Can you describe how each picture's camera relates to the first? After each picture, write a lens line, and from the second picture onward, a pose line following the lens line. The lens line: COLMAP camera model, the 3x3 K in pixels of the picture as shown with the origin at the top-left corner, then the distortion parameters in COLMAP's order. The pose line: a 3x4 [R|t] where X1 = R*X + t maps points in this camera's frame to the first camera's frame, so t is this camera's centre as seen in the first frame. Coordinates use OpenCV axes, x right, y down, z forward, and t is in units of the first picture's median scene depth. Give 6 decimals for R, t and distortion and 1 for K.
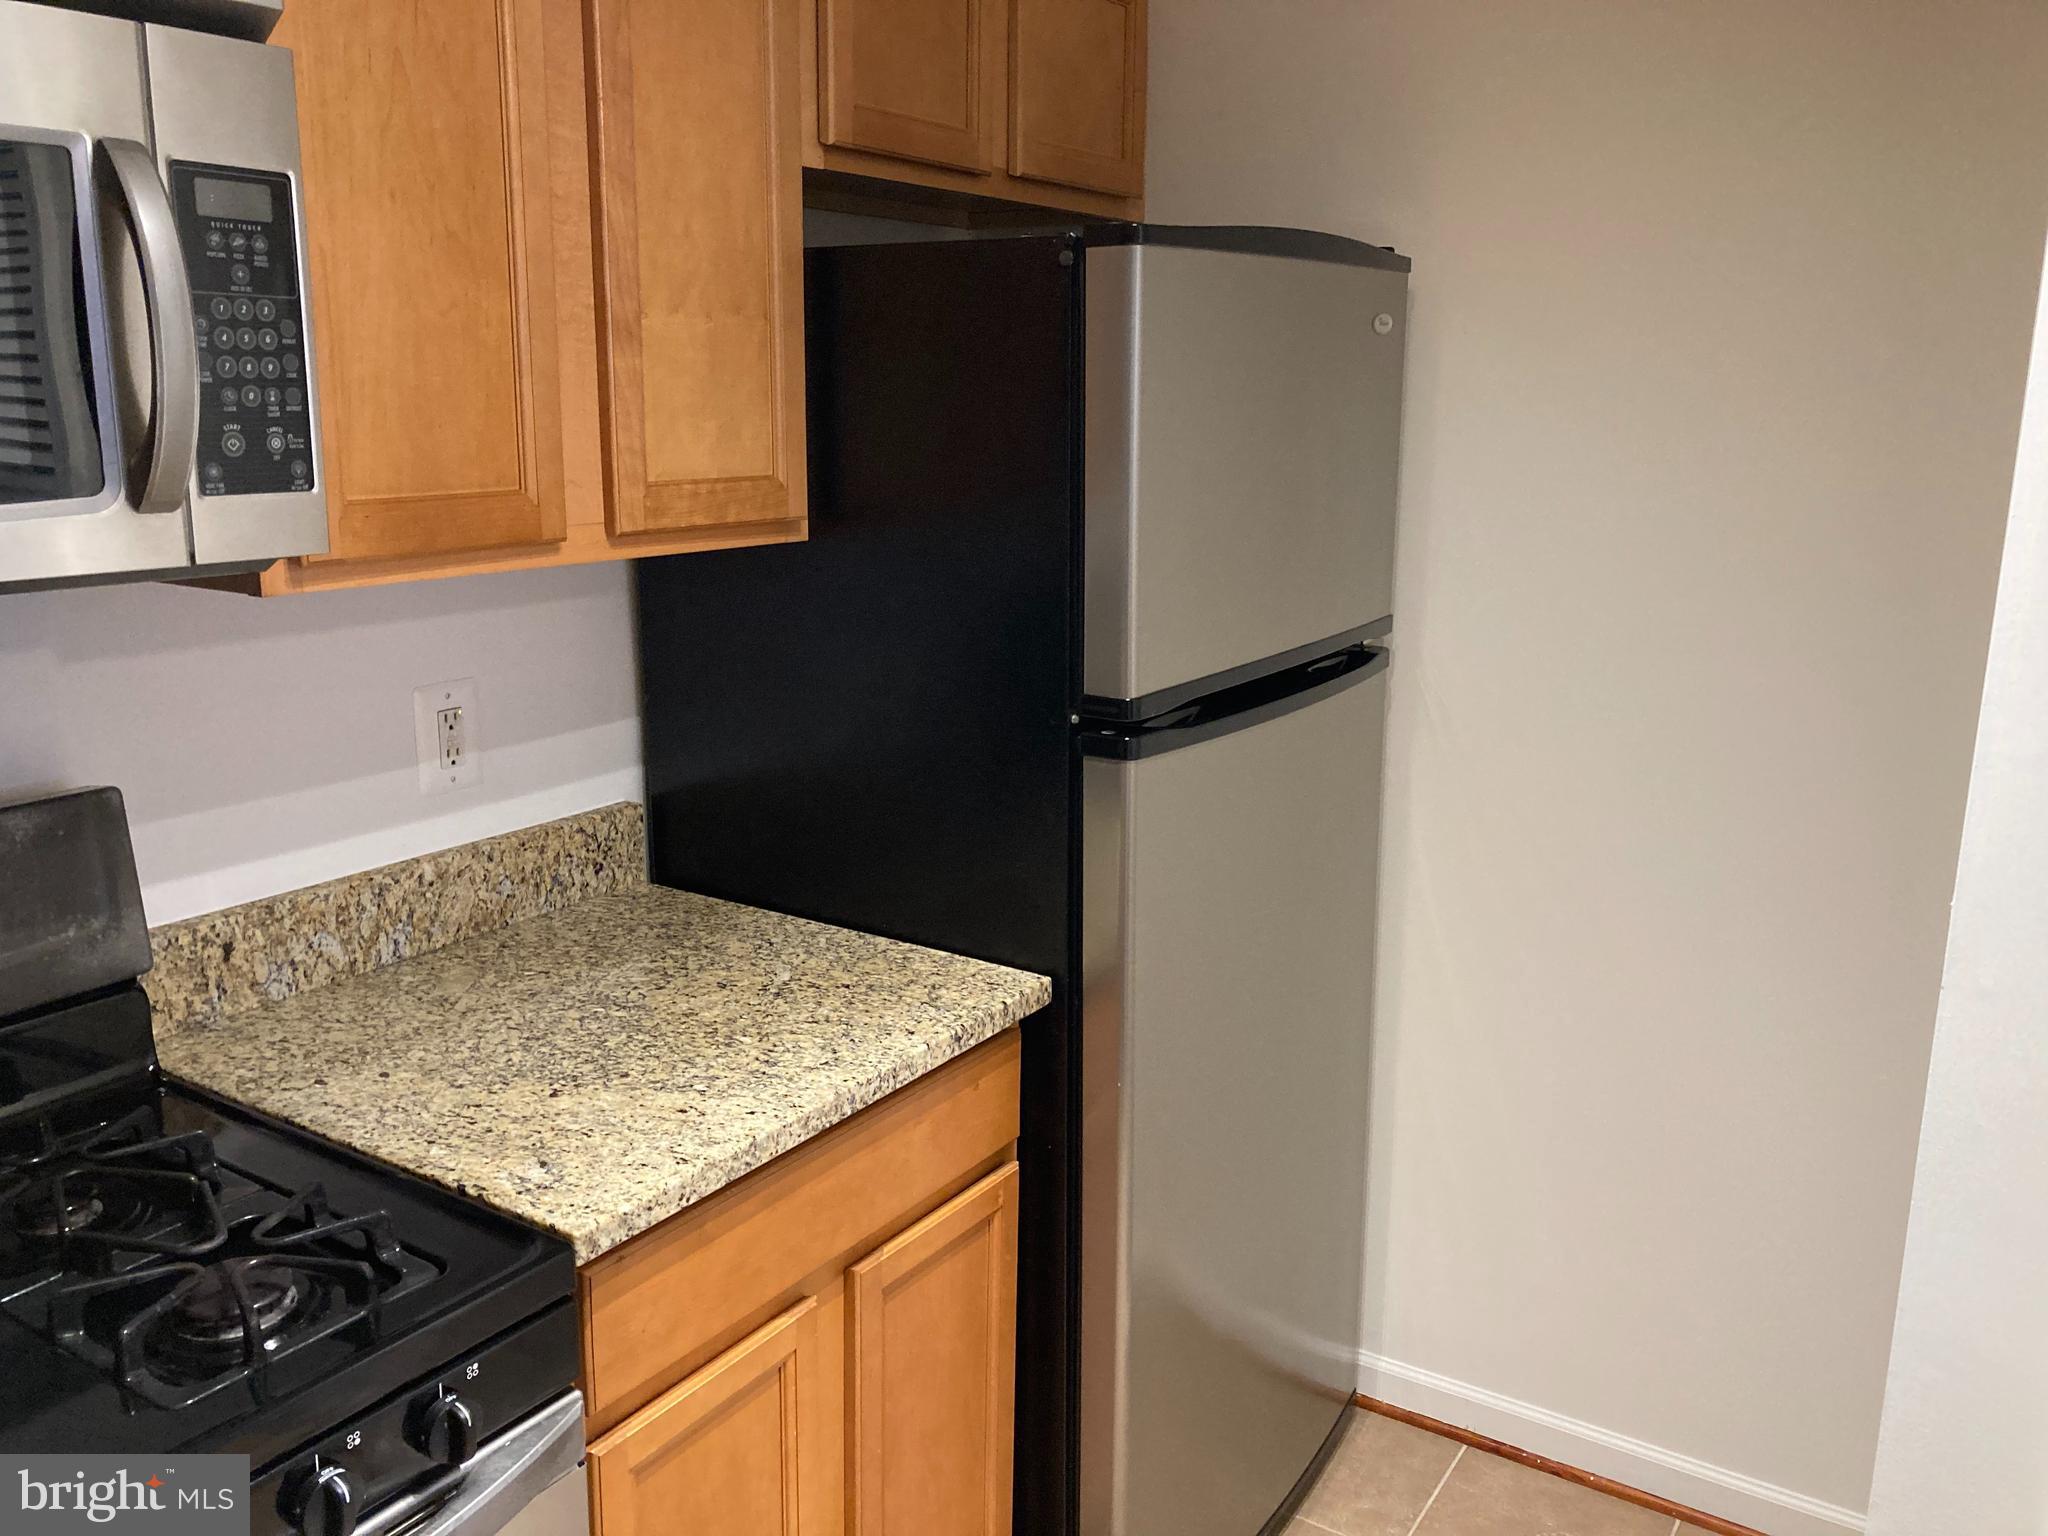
lens RADIAL K [[1677.2, 0, 1020.2], [0, 1677.2, 756.4], [0, 0, 1]] dist [0.039100, -0.068746]
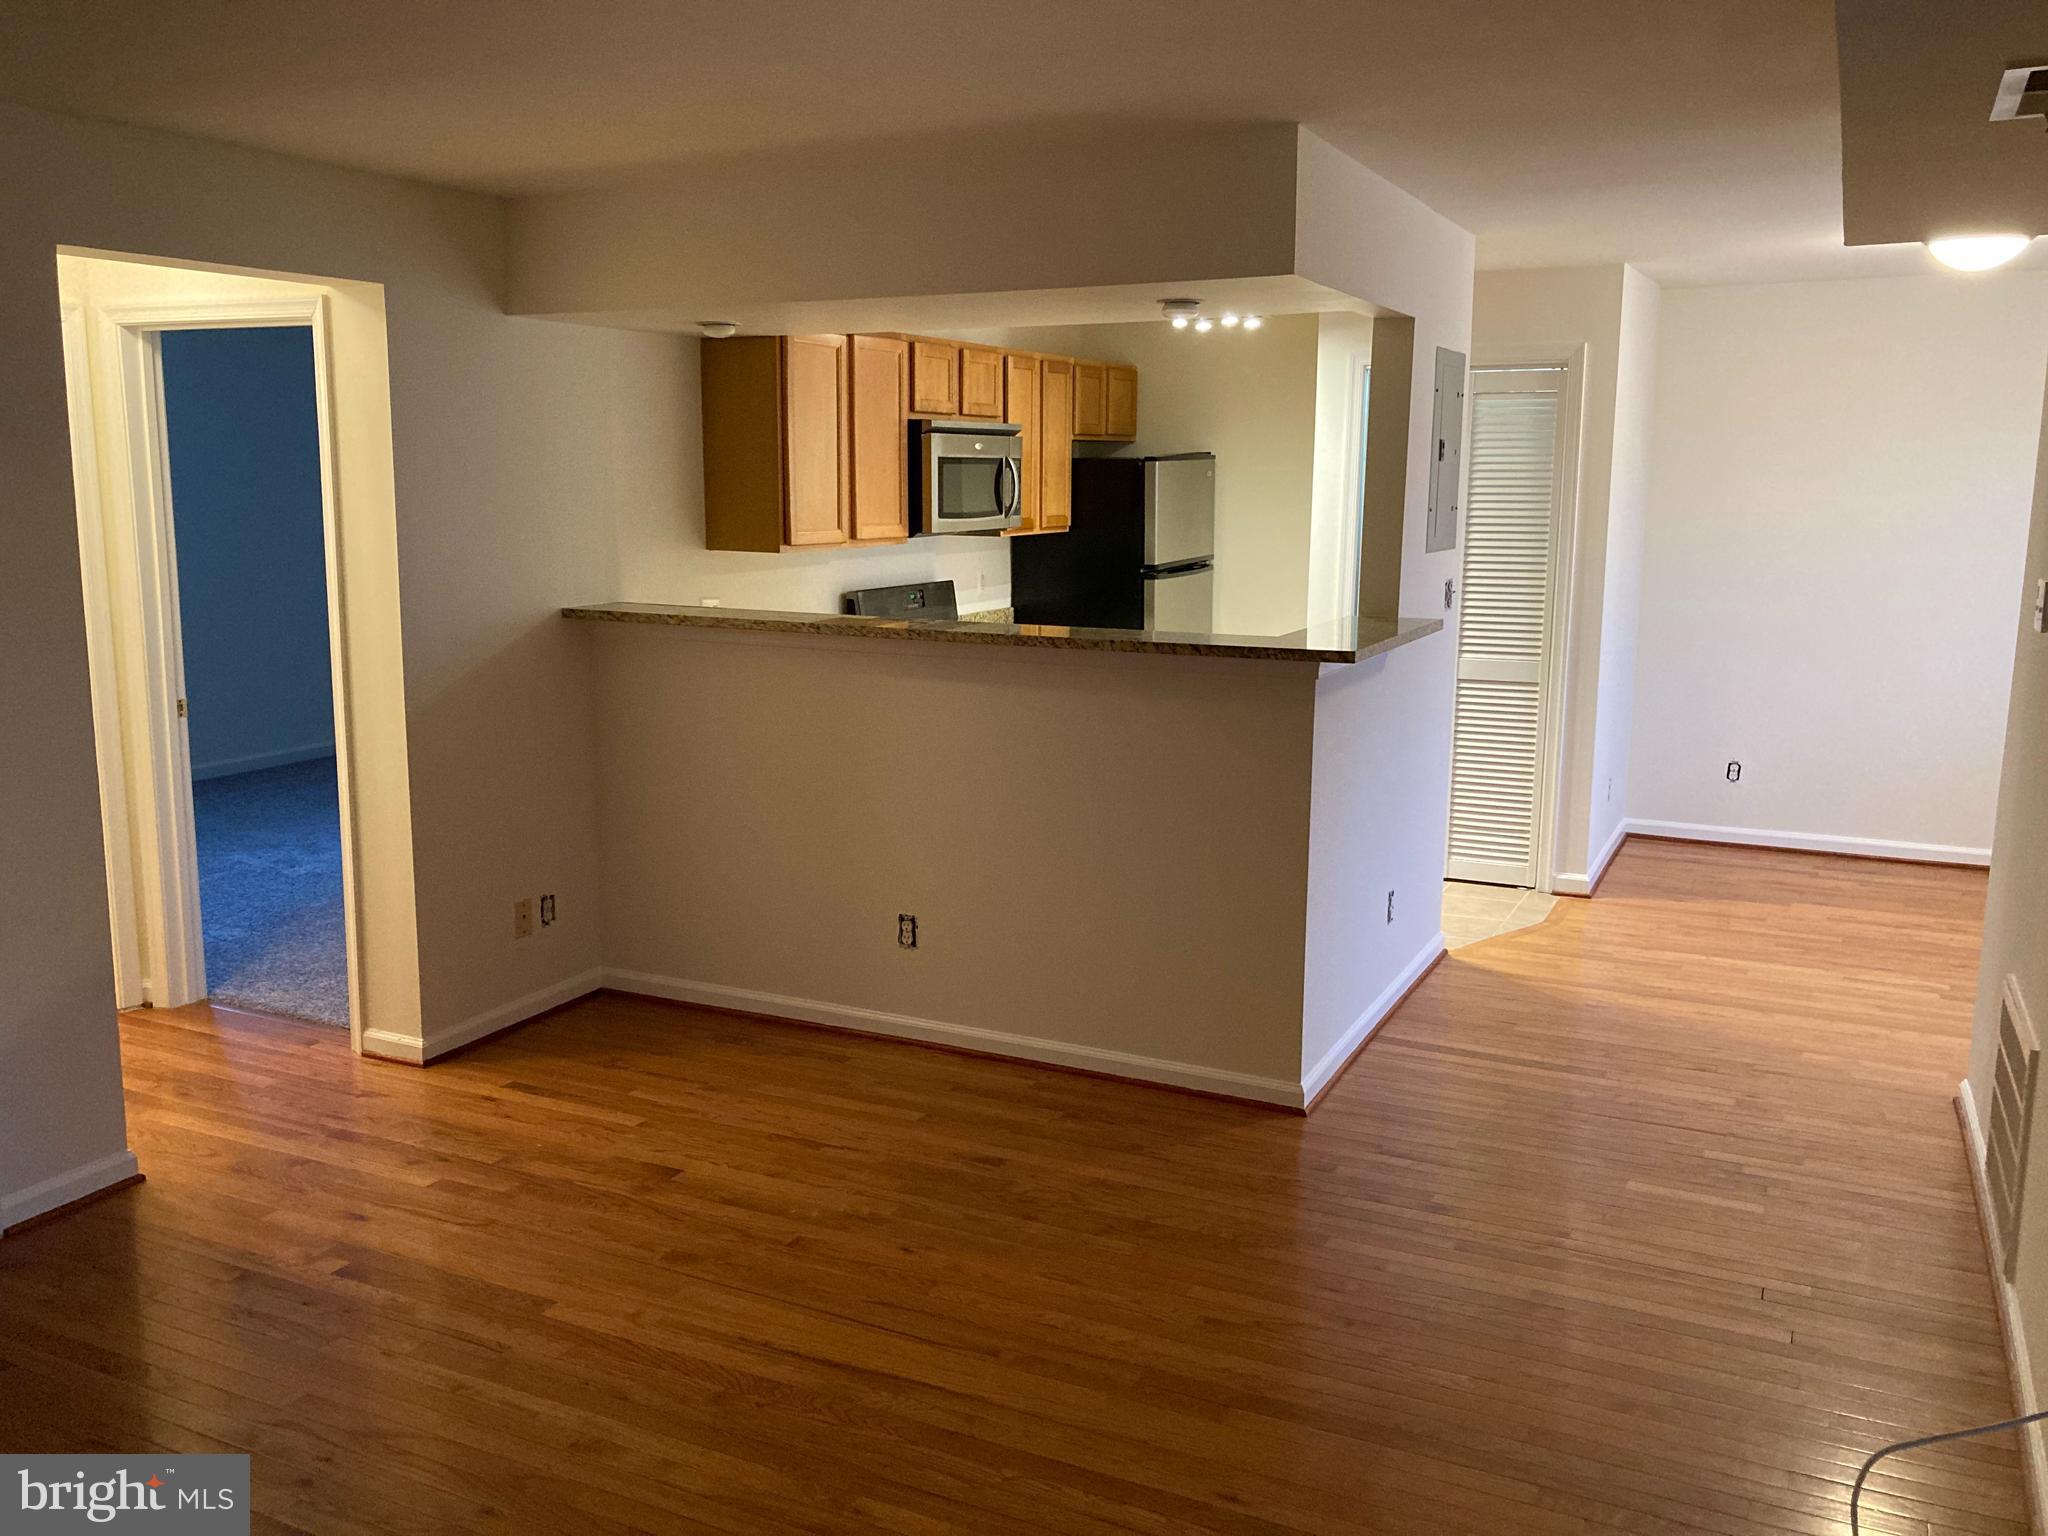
lens RADIAL K [[1677.2, 0, 1020.2], [0, 1677.2, 756.4], [0, 0, 1]] dist [0.039100, -0.068746]
pose [[0.993039, -0.027425, 0.114550, -0.760691], [0.033048, 0.998325, -0.047480, 0.627225], [-0.113056, 0.050935, 0.992282, -3.099122]]
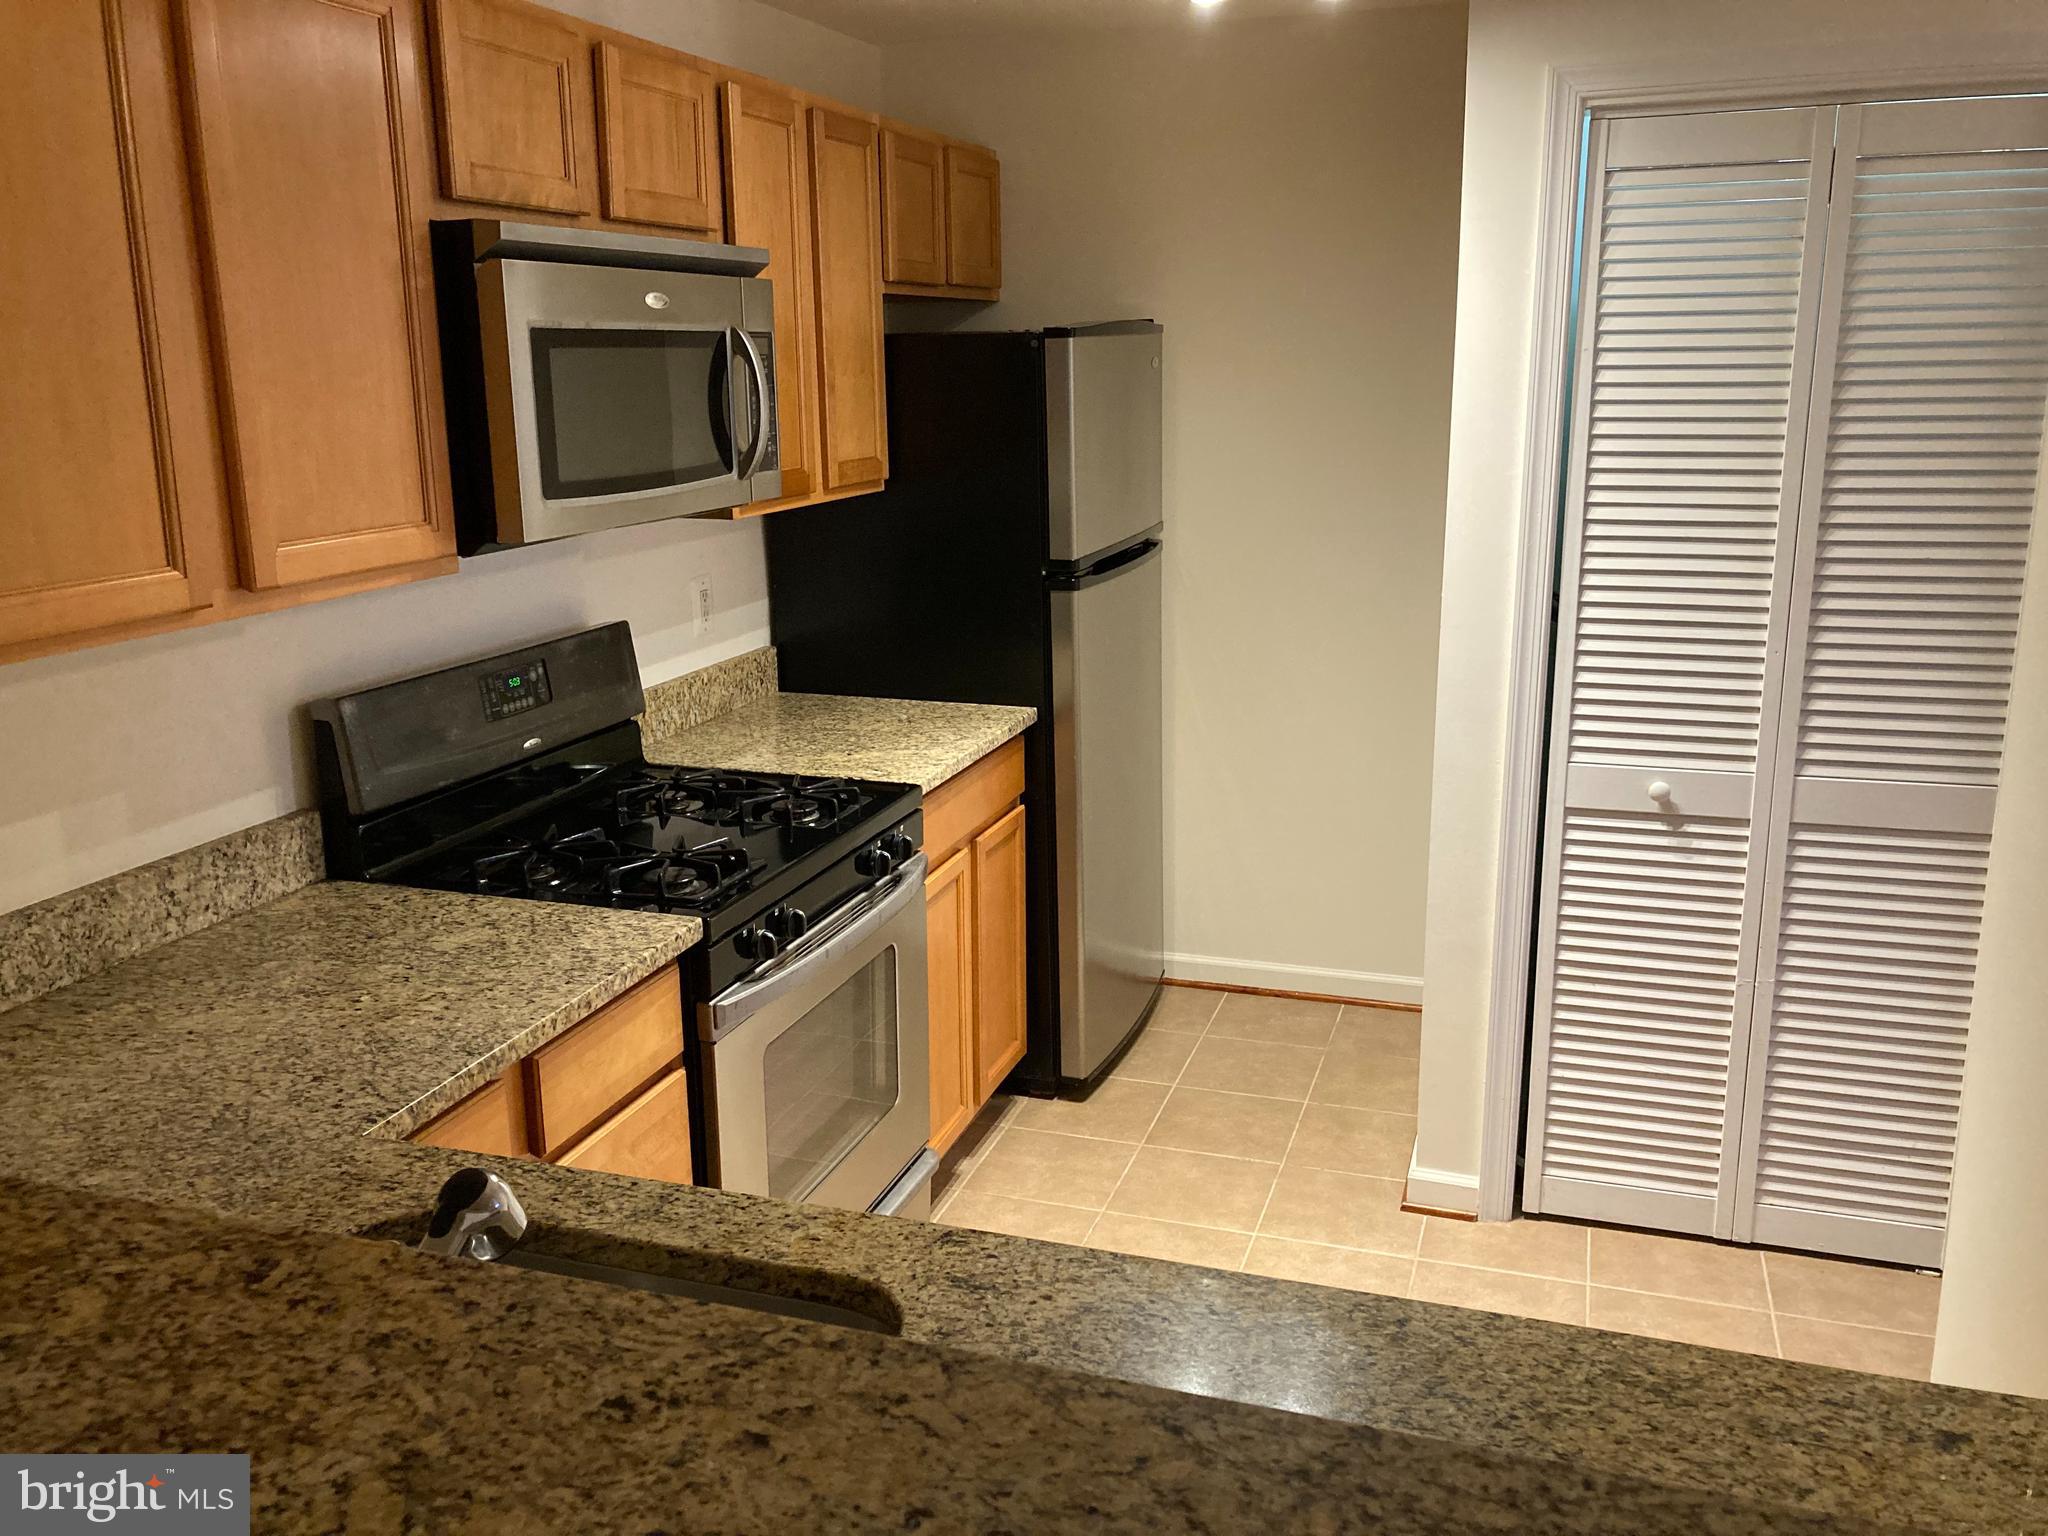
lens RADIAL K [[1677.2, 0, 1020.2], [0, 1677.2, 756.4], [0, 0, 1]] dist [0.039100, -0.068746]
pose [[0.968813, -0.081324, 0.234070, -0.477591], [0.078064, 0.996679, 0.023173, 0.146448], [-0.235177, -0.004178, 0.971944, -0.931819]]
